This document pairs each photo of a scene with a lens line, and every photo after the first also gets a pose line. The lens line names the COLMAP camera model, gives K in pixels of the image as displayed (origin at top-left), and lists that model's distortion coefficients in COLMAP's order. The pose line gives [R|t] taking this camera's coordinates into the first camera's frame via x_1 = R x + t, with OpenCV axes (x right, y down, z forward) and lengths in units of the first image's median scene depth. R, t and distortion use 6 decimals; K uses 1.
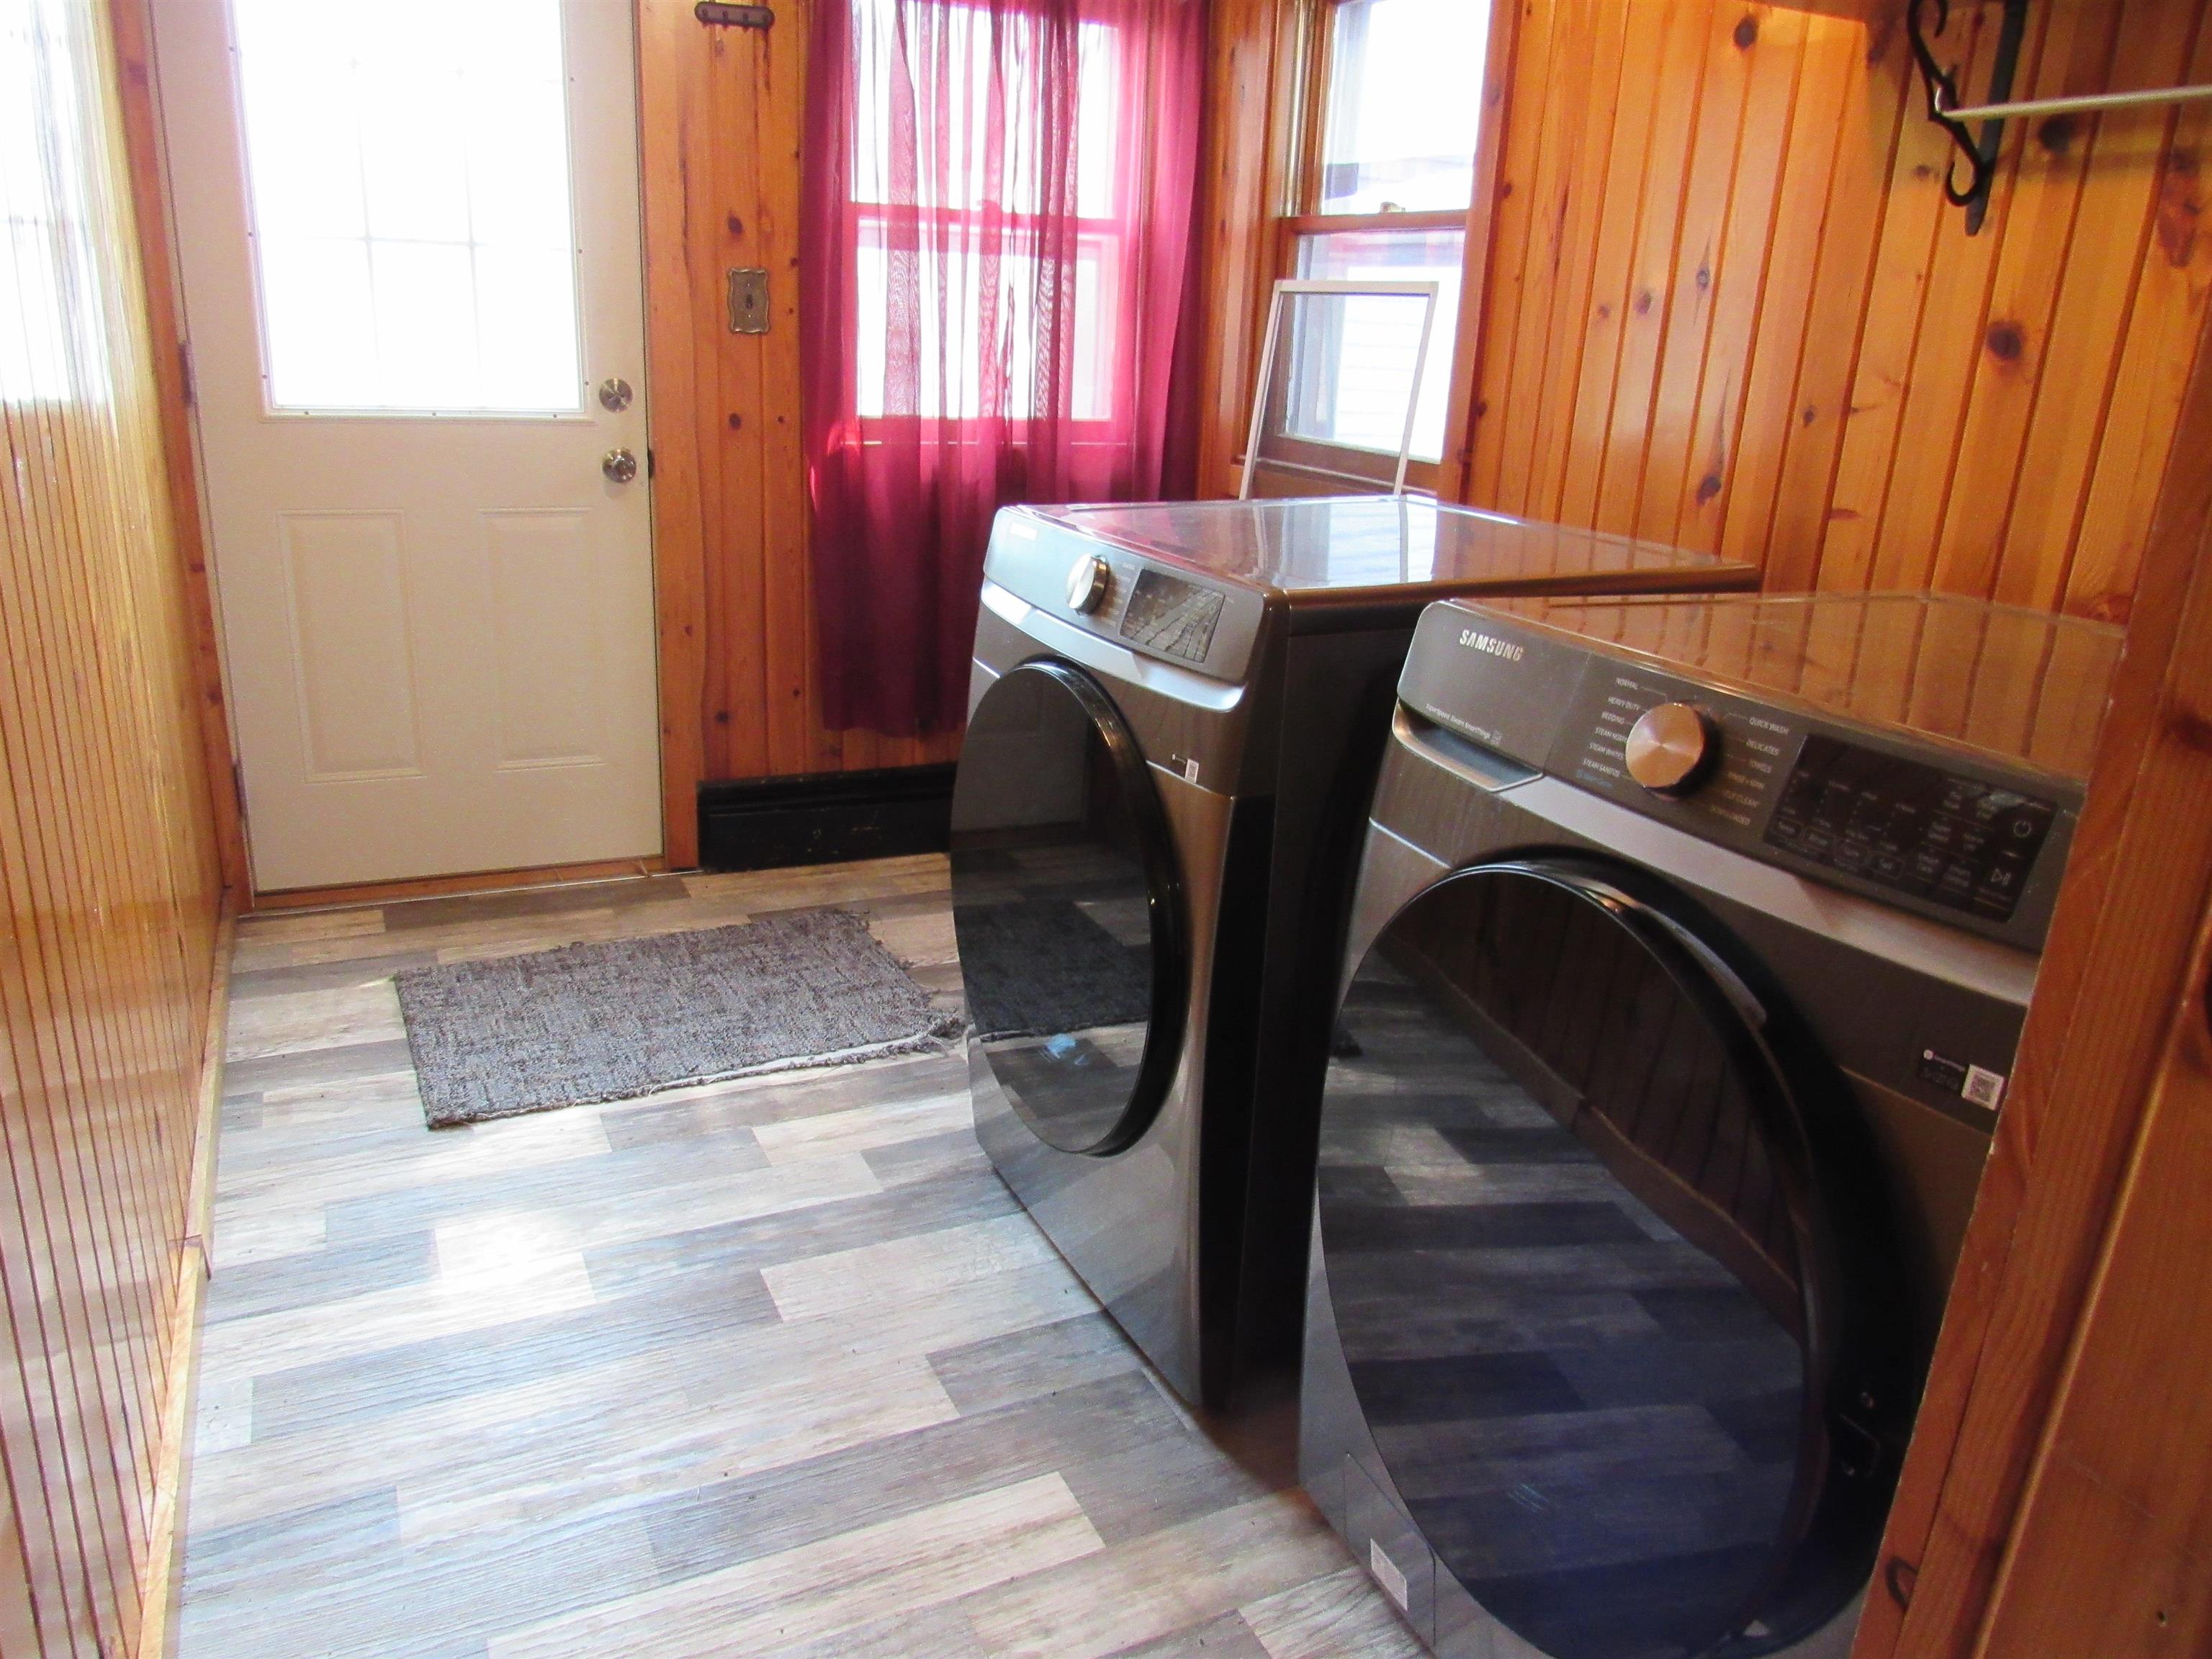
lens RADIAL K [[1571.9, 0, 1115.5], [0, 1571.9, 830.4], [0, 0, 1]] dist [-0.040938, 0.022290]
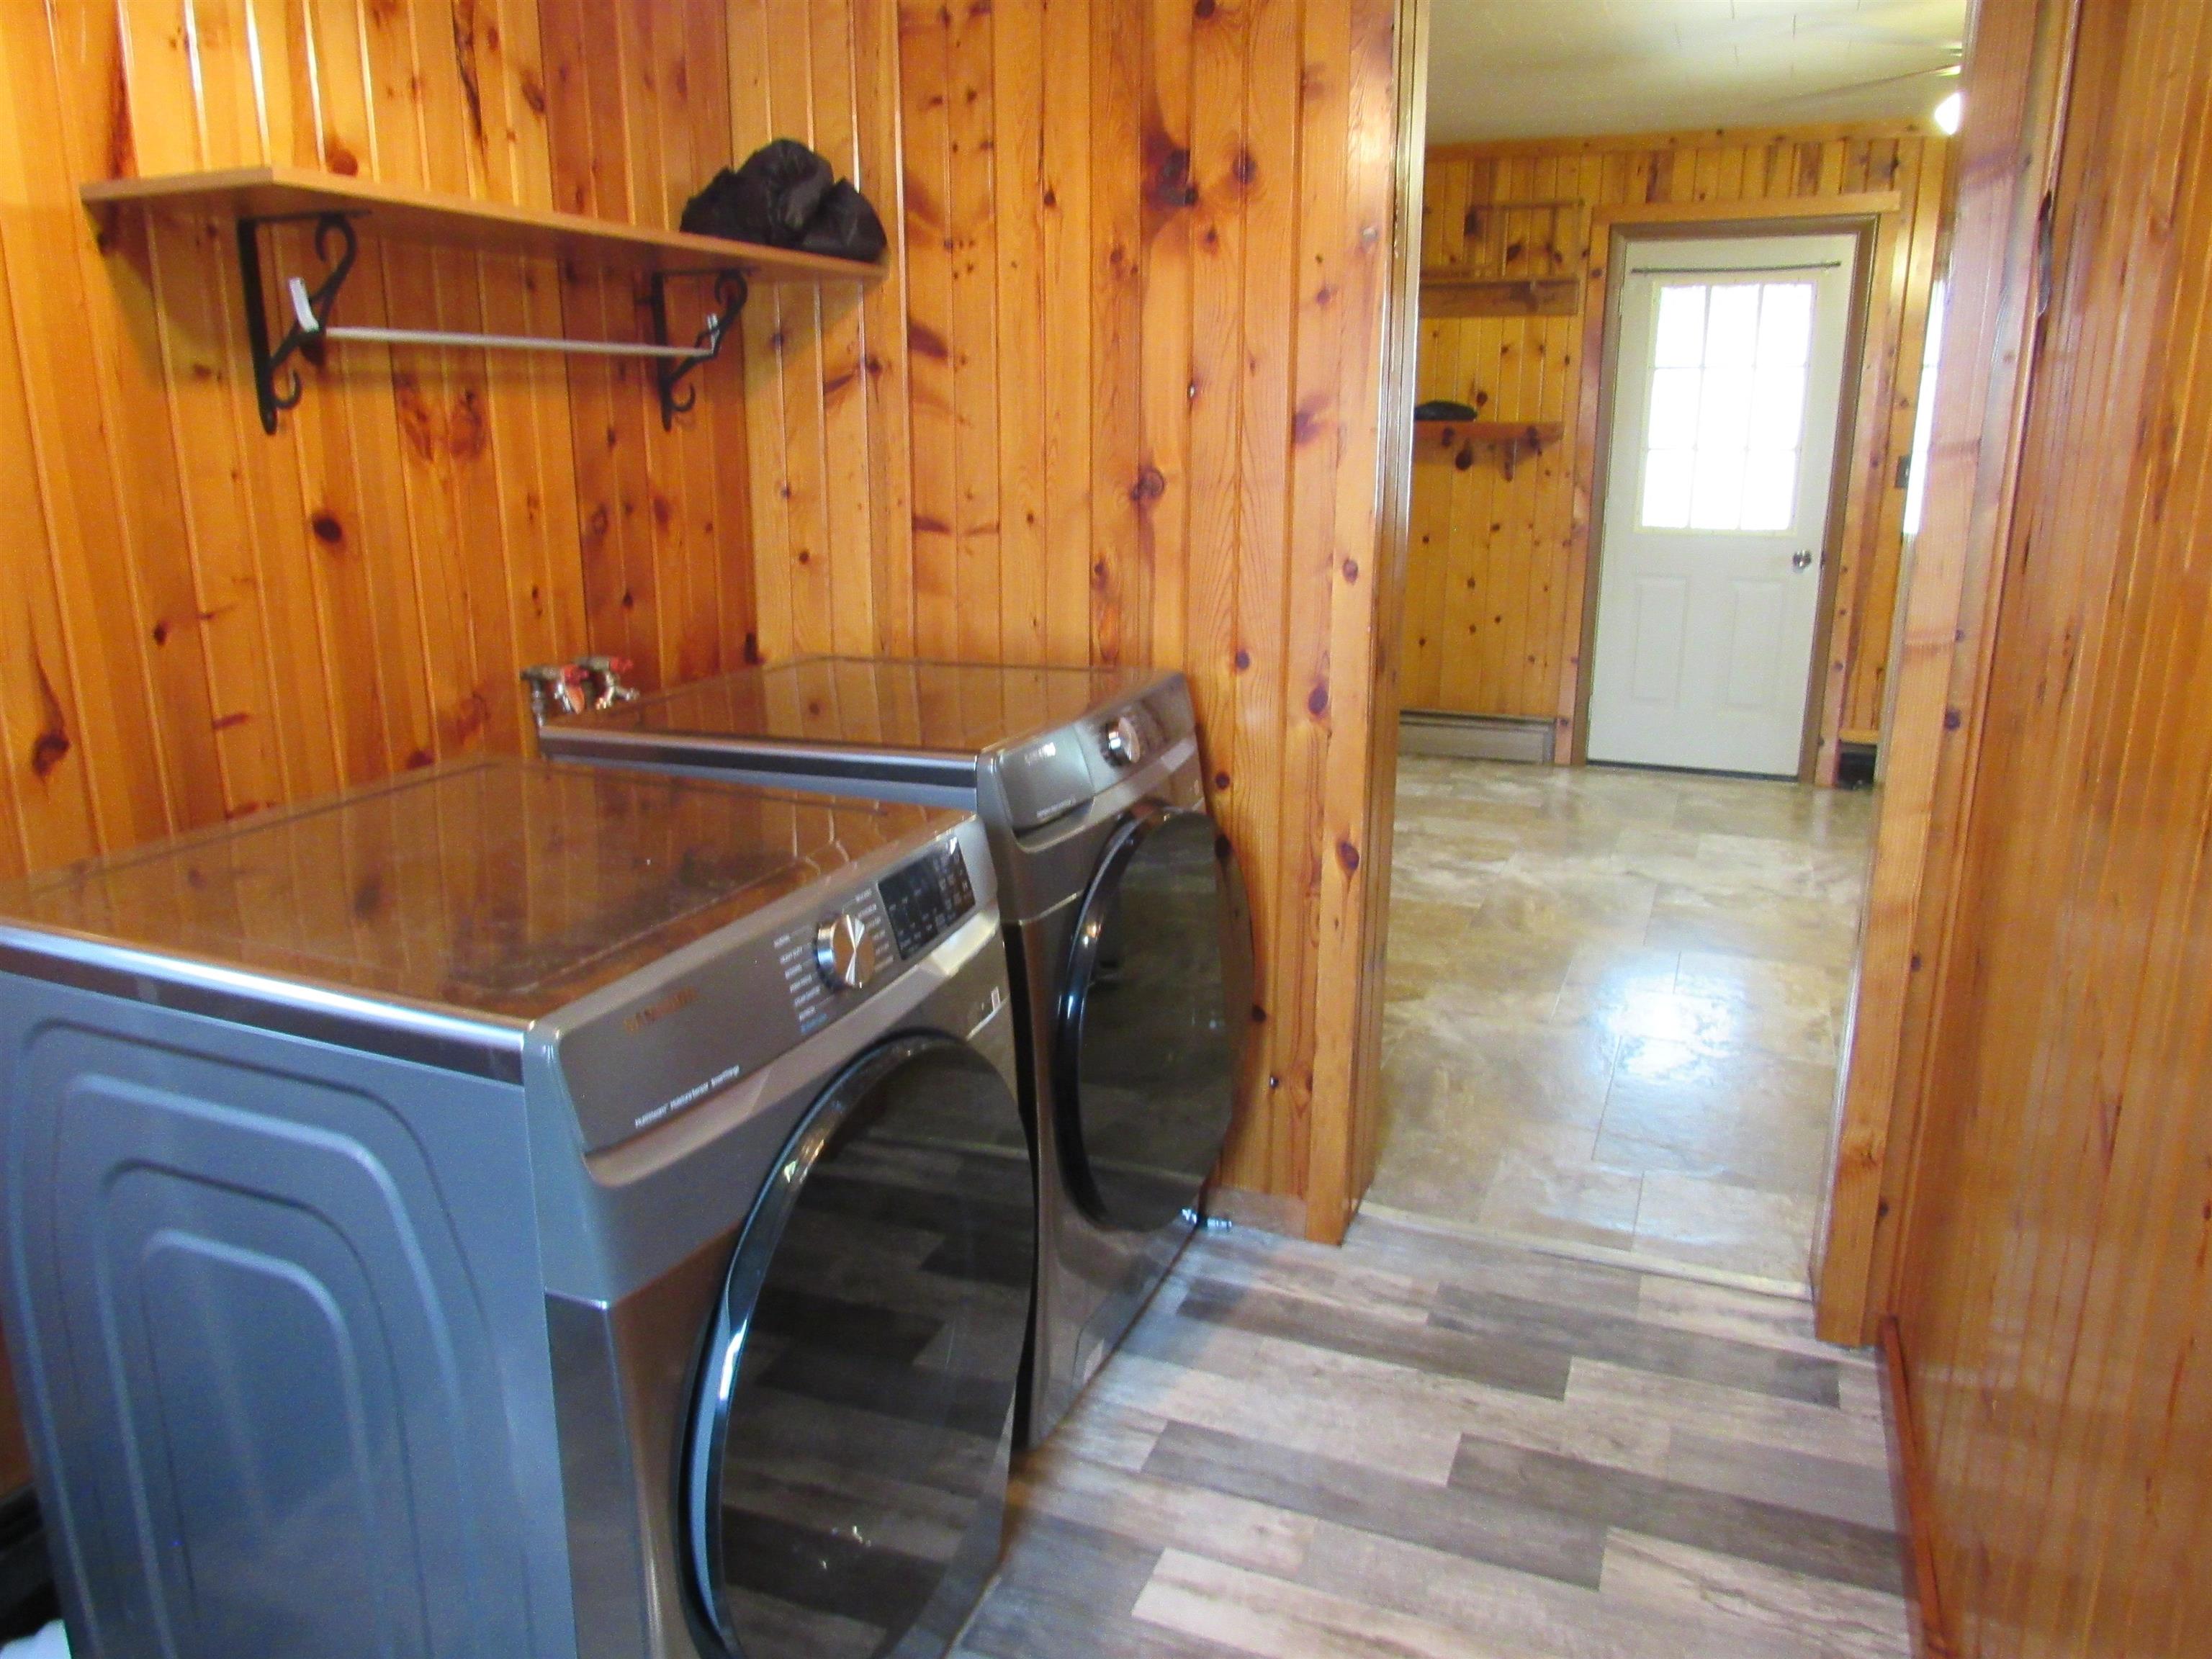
lens RADIAL K [[1571.9, 0, 1111.1], [0, 1571.9, 827.1], [0, 0, 1]] dist [-0.040938, 0.022290]
pose [[-0.660717, -0.248262, 0.708392, -0.696608], [0.192829, 0.855918, 0.479814, -0.614443], [-0.725445, 0.453620, -0.517647, 1.392816]]
